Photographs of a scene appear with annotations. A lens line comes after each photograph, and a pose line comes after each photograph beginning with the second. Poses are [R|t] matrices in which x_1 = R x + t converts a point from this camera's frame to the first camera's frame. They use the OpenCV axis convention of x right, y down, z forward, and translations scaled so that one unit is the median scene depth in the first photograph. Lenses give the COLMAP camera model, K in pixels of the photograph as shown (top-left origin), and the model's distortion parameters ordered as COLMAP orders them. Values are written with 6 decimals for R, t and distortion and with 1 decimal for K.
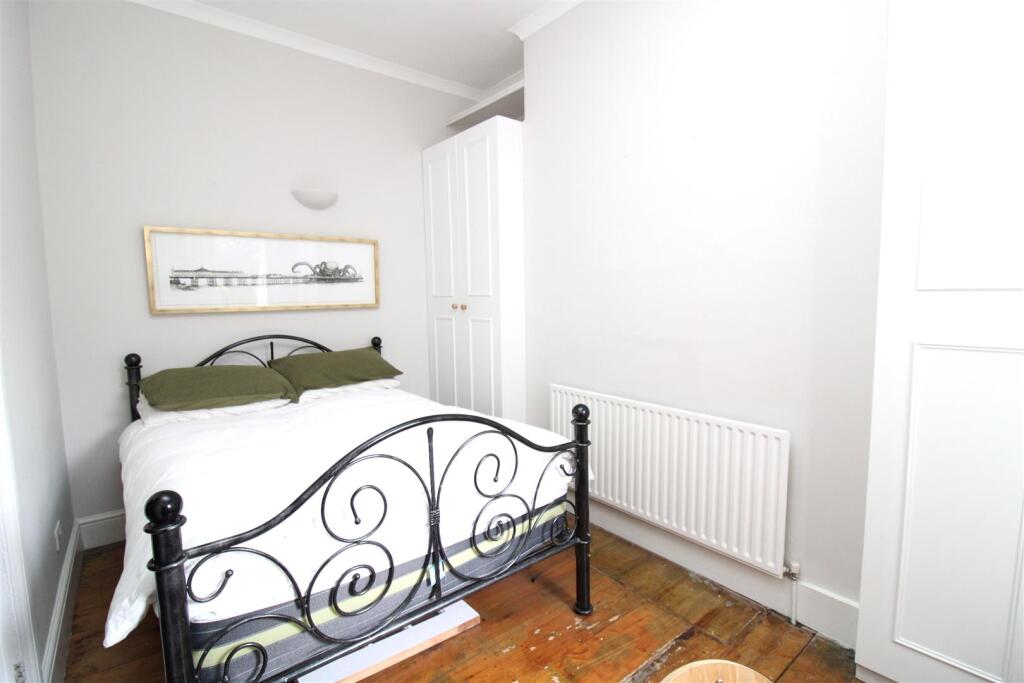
lens RADIAL K [[489.4, 0, 515.2], [0, 489.4, 333.8], [0, 0, 1]] dist [0.000863, -0.000134]
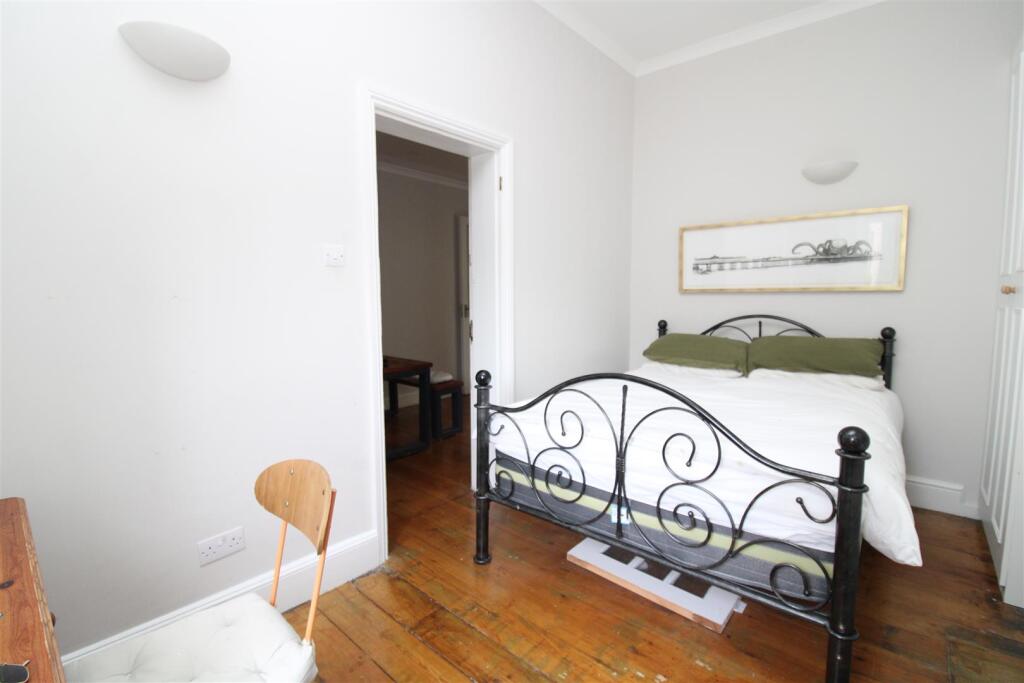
lens RADIAL K [[472.8, 0, 512.0], [0, 472.8, 341.5], [0, 0, 1]] dist [-0.003420, -0.000401]
pose [[0.158691, 0.107778, -0.981428, 0.469826], [-0.082110, 0.992021, 0.095665, 0.007522], [0.983908, 0.065404, 0.166274, 0.320516]]
